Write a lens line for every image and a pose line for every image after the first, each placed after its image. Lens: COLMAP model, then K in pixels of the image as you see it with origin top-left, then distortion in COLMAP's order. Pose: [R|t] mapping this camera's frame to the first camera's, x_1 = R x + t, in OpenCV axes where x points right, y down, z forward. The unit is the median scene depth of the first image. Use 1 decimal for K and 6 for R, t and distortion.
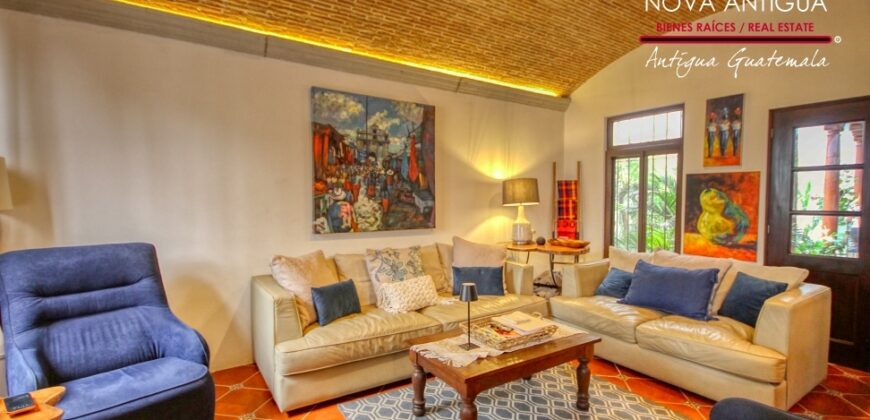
lens RADIAL K [[413.0, 0, 436.8], [0, 413.0, 213.5], [0, 0, 1]] dist [0.013754, 0.002533]
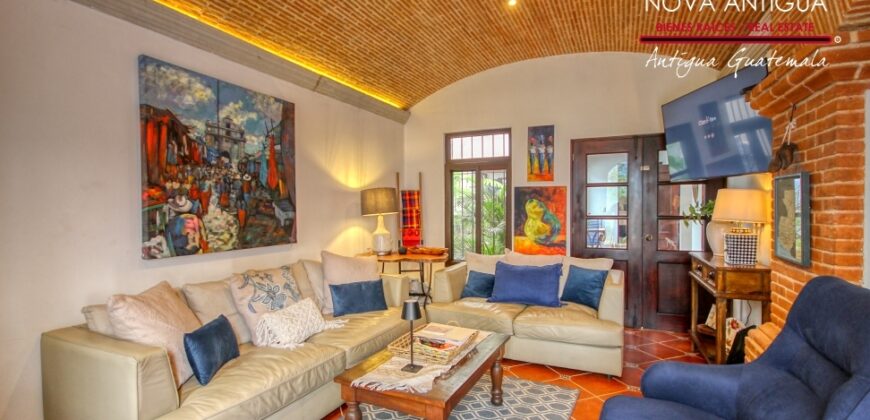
lens RADIAL K [[413.0, 0, 440.1], [0, 413.0, 214.4], [0, 0, 1]] dist [0.013754, 0.002533]
pose [[0.851140, -0.014455, 0.524740, -0.226444], [0.025010, 0.999602, -0.013030, -0.006284], [-0.524343, 0.024214, 0.851163, 0.108335]]
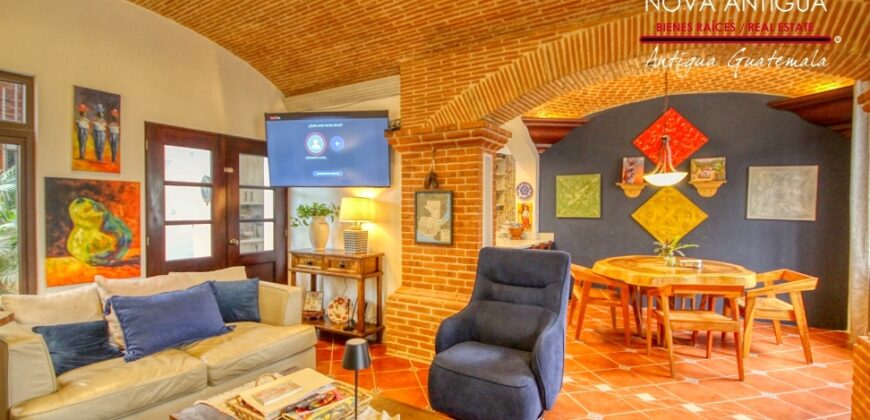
lens RADIAL K [[413.0, 0, 440.3], [0, 413.0, 210.2], [0, 0, 1]] dist [0.013754, 0.002533]
pose [[-0.408923, -0.005827, 0.912550, -0.376723], [0.031378, 0.999299, 0.020441, -0.032599], [-0.912029, 0.036993, -0.408454, 0.729301]]
